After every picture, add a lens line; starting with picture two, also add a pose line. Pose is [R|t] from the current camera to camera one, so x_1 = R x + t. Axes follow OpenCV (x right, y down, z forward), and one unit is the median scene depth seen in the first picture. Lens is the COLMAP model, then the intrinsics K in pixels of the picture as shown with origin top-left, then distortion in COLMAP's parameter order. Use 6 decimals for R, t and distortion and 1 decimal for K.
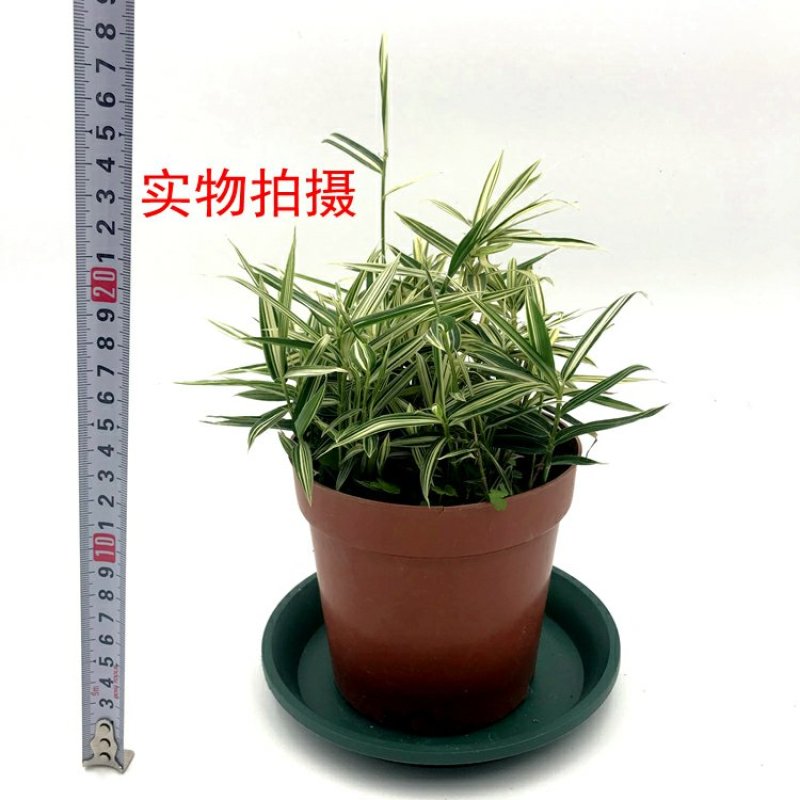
lens RADIAL K [[855.6, 0, 397.7], [0, 855.6, 403.2], [0, 0, 1]] dist [0.002770, 0.000000]
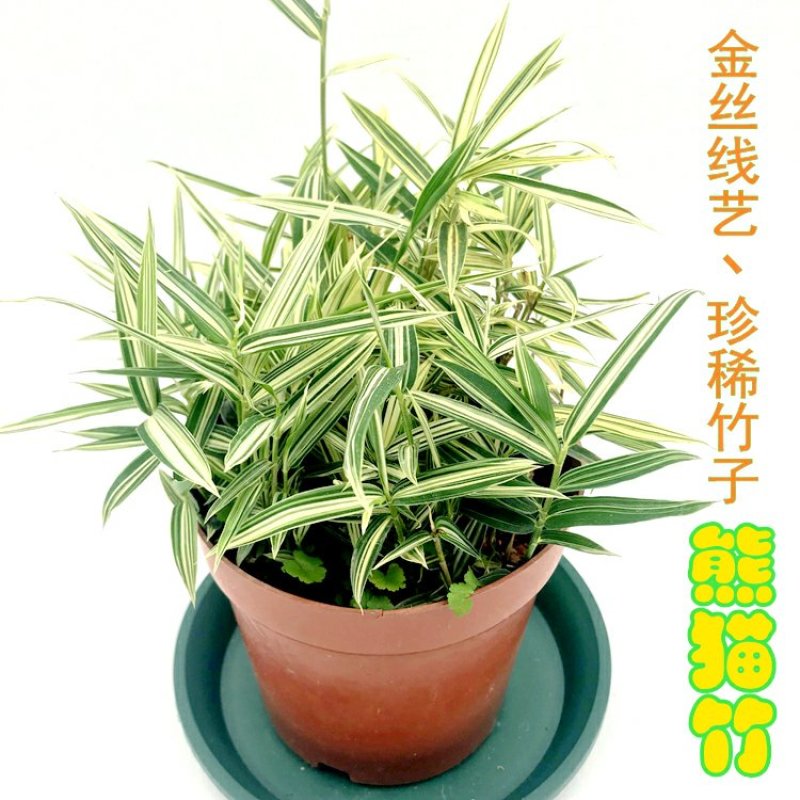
lens RADIAL K [[855.6, 0, 394.0], [0, 855.6, 395.2], [0, 0, 1]] dist [0.002770, 0.000000]
pose [[0.999561, 0.029469, -0.003109, 0.055637], [-0.027237, 0.955022, 0.295282, -0.240671], [0.011671, -0.295067, 0.955405, 0.349314]]
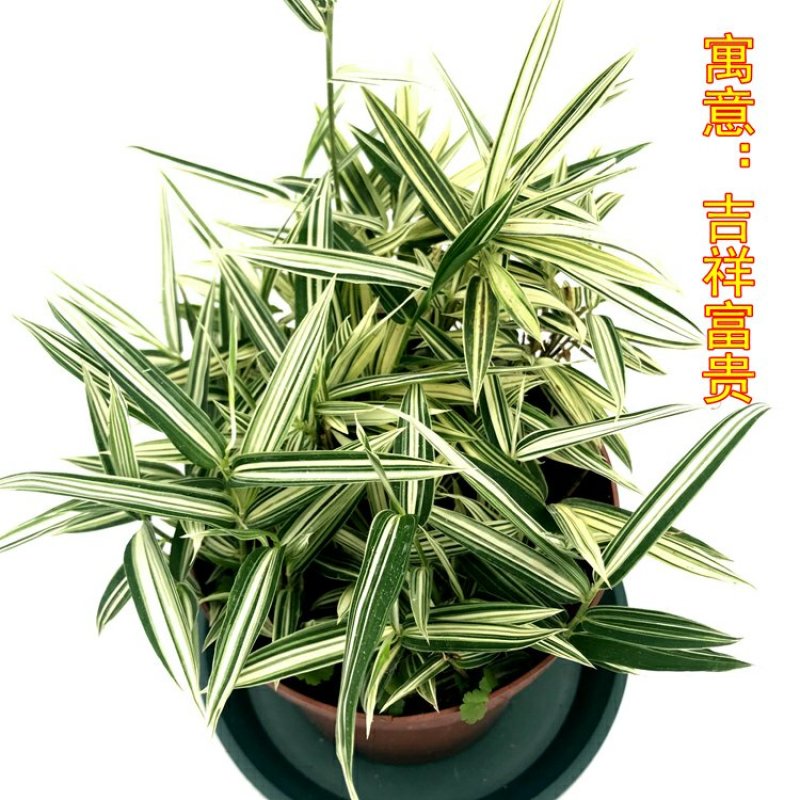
lens RADIAL K [[855.6, 0, 402.1], [0, 855.6, 381.5], [0, 0, 1]] dist [0.002770, 0.000000]
pose [[0.998341, 0.051250, -0.026224, 0.060825], [-0.028570, 0.836523, 0.547187, -0.442552], [0.049981, -0.545530, 0.836600, 0.535725]]
